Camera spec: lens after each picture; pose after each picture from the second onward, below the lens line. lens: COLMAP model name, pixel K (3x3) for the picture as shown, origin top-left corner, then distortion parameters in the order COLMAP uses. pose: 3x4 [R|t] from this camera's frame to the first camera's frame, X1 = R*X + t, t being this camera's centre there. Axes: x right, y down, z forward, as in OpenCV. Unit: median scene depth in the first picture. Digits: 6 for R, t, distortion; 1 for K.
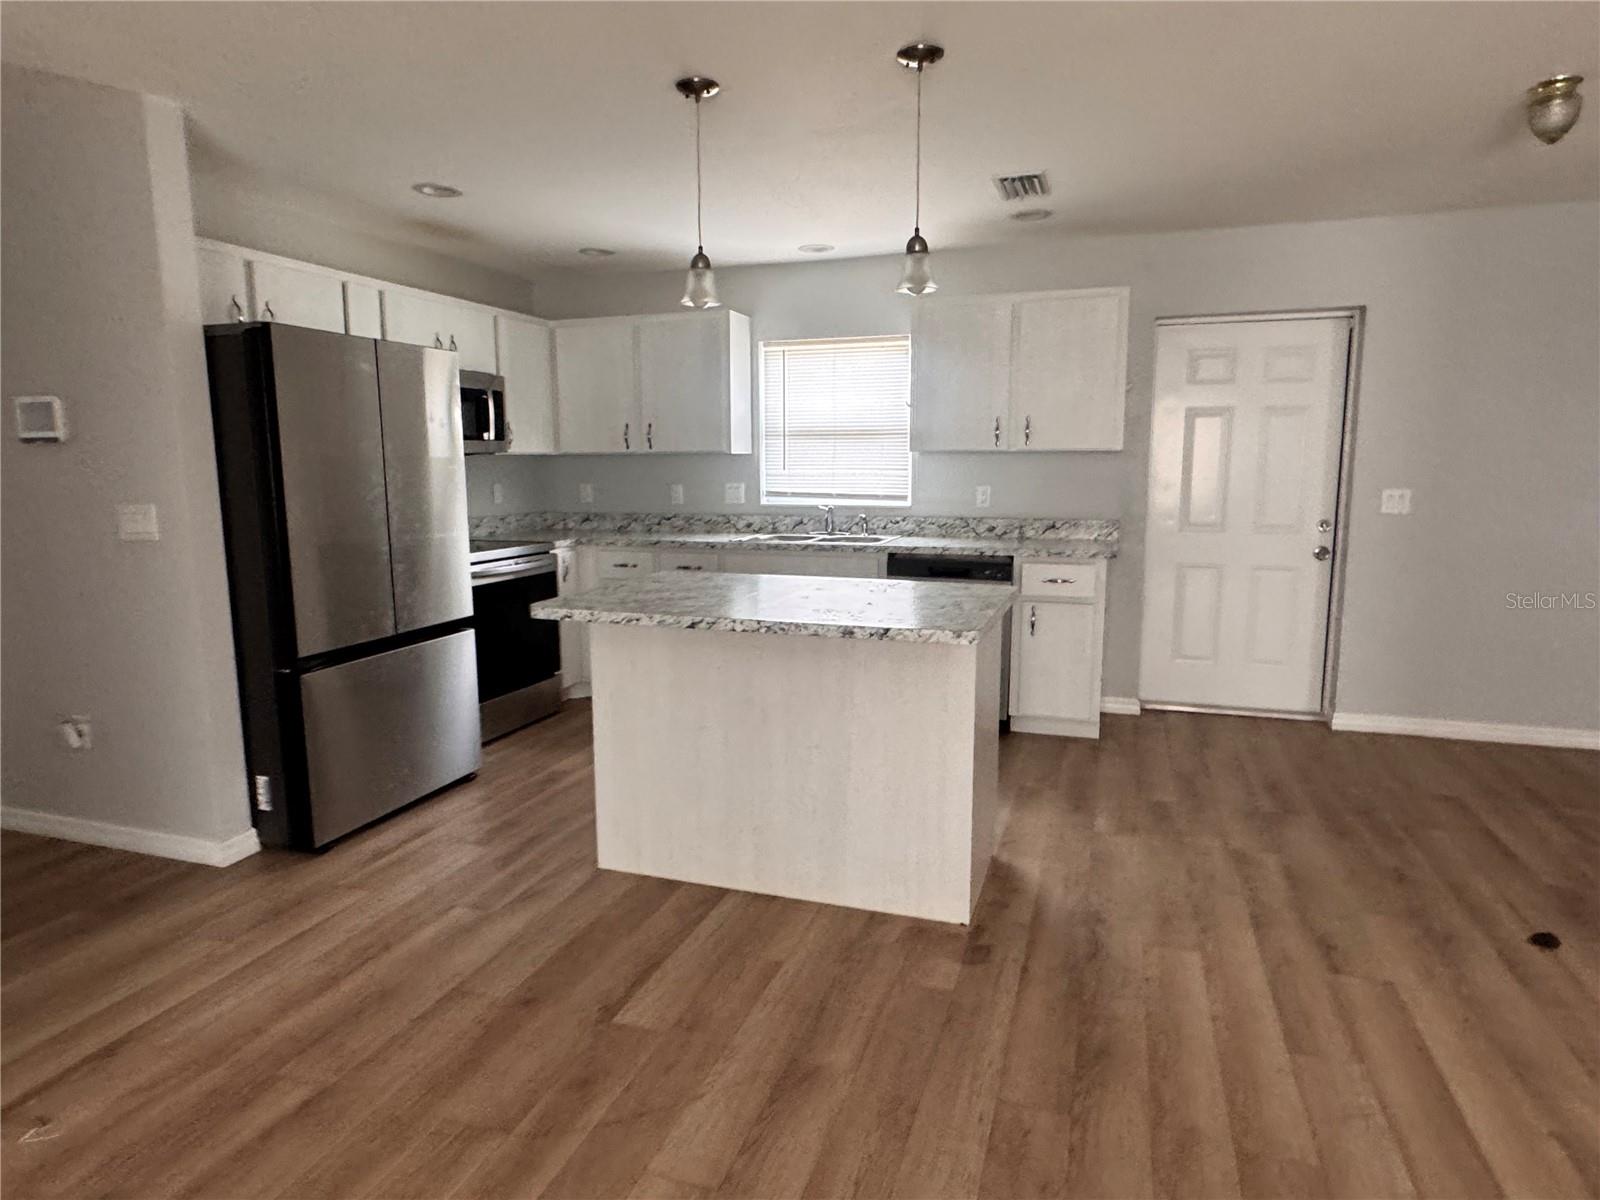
lens RADIAL K [[957.8, 0, 791.3], [0, 957.8, 600.7], [0, 0, 1]] dist [-0.004096, 0.002488]
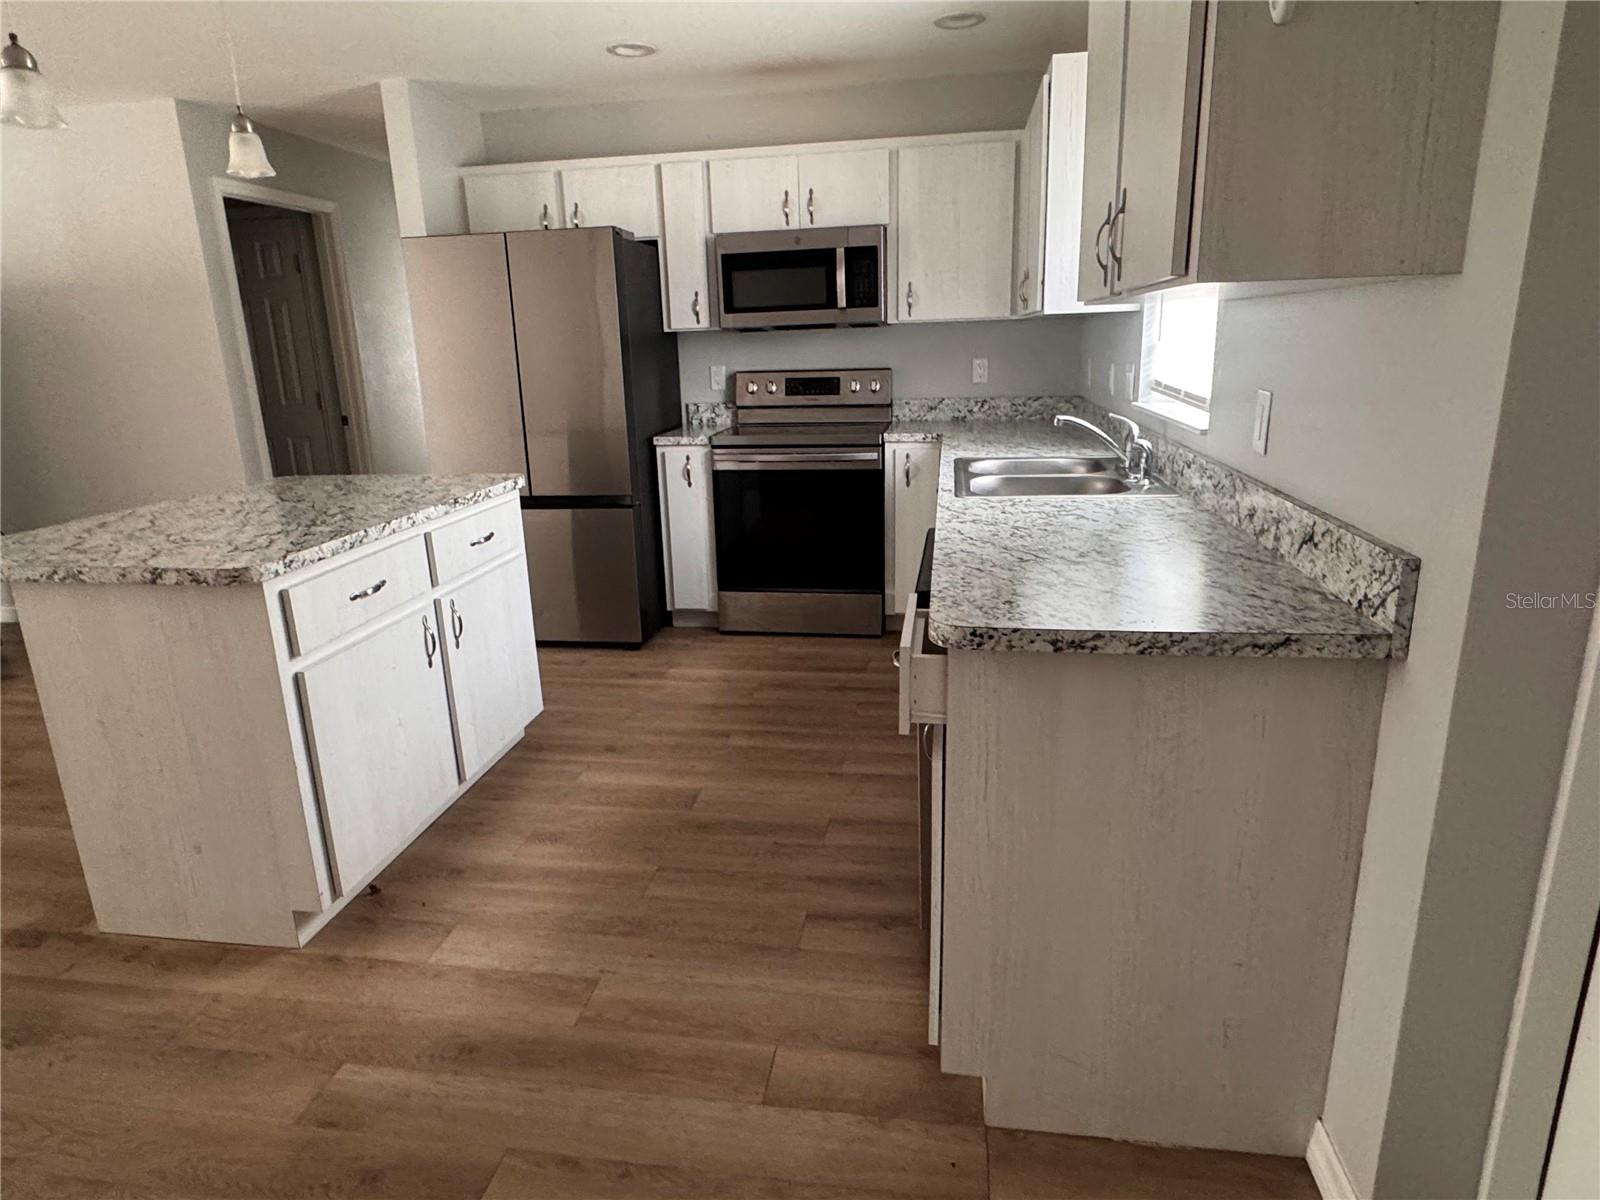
lens RADIAL K [[957.8, 0, 787.6], [0, 957.8, 601.2], [0, 0, 1]] dist [-0.004096, 0.002488]
pose [[0.164804, 0.261193, -0.951114, 0.753875], [-0.114171, 0.962869, 0.244638, -0.156807], [0.979696, 0.068272, 0.188506, 1.064178]]
